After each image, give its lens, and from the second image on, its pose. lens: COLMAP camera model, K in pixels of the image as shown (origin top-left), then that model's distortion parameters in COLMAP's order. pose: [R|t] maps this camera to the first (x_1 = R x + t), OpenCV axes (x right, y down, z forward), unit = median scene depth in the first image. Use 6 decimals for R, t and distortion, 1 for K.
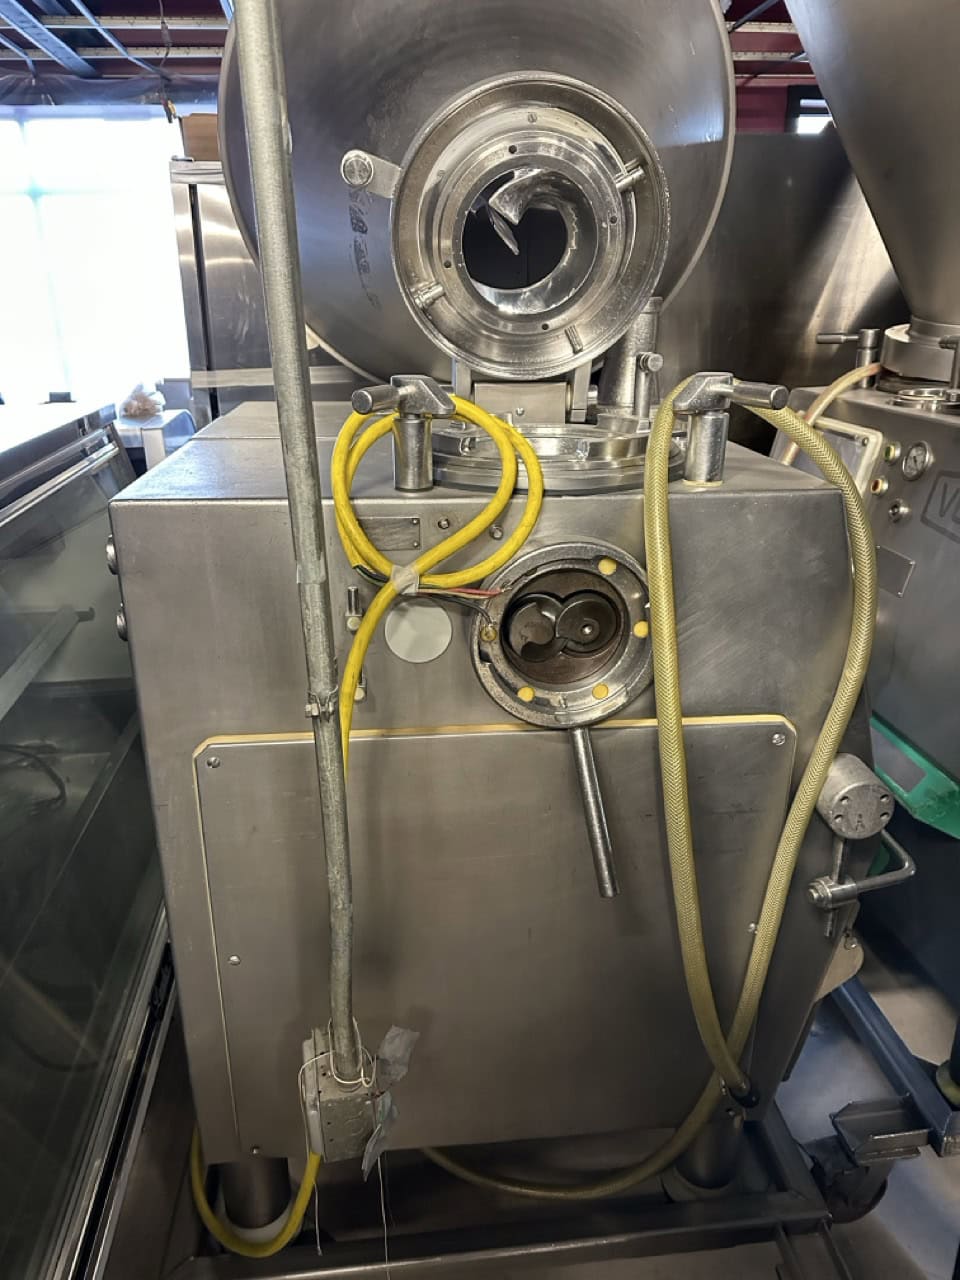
lens RADIAL K [[906.3, 0, 474.3], [0, 906.3, 634.5], [0, 0, 1]] dist [0.010042, 0.000175]
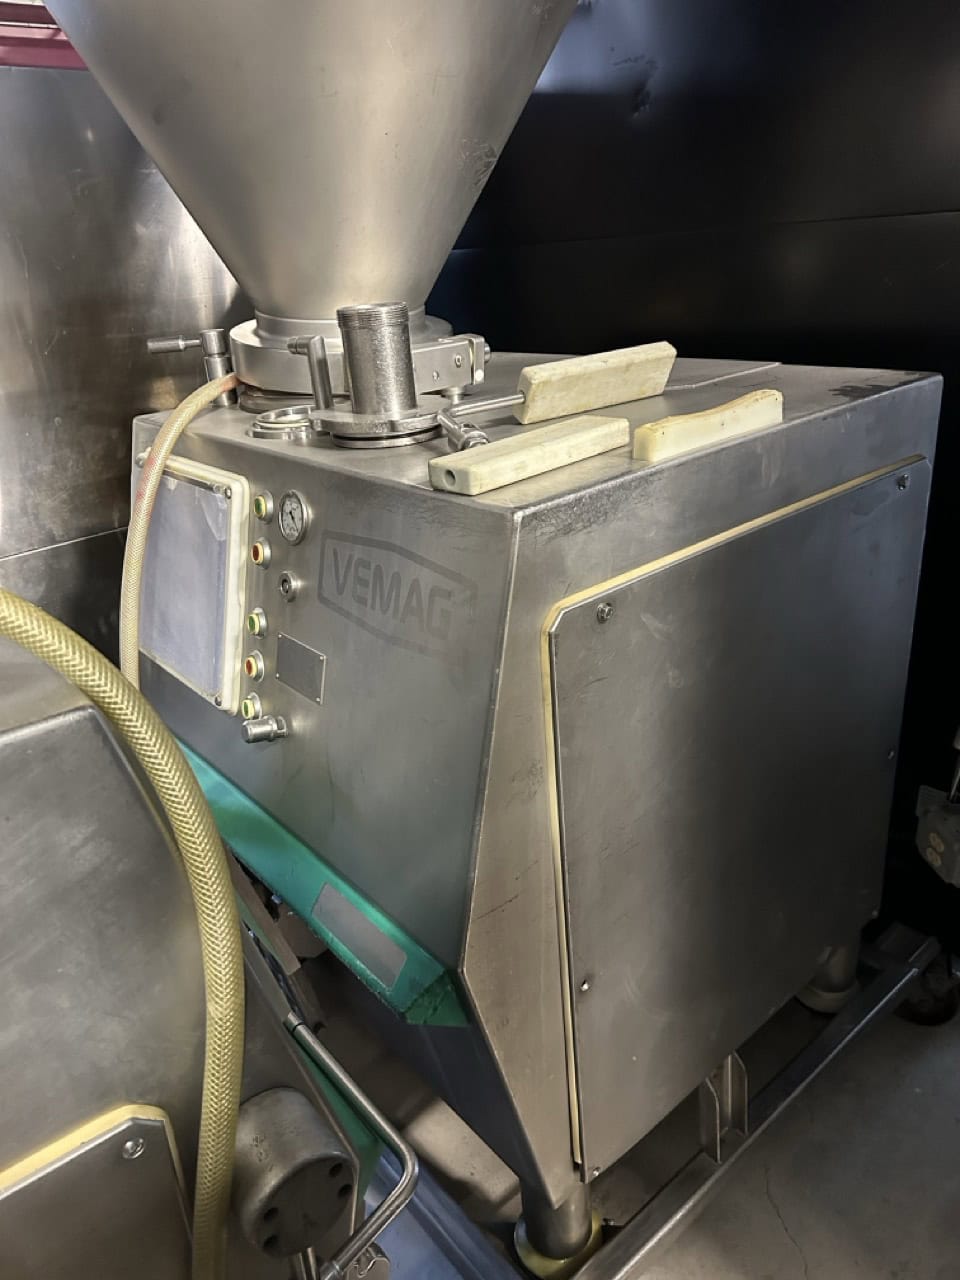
lens RADIAL K [[906.3, 0, 479.8], [0, 906.3, 644.0], [0, 0, 1]] dist [0.010042, 0.000175]
pose [[0.830536, -0.244795, 0.500286, 0.215721], [0.232938, 0.968572, 0.087227, -0.116785], [-0.505916, 0.044090, 0.861455, 0.299488]]
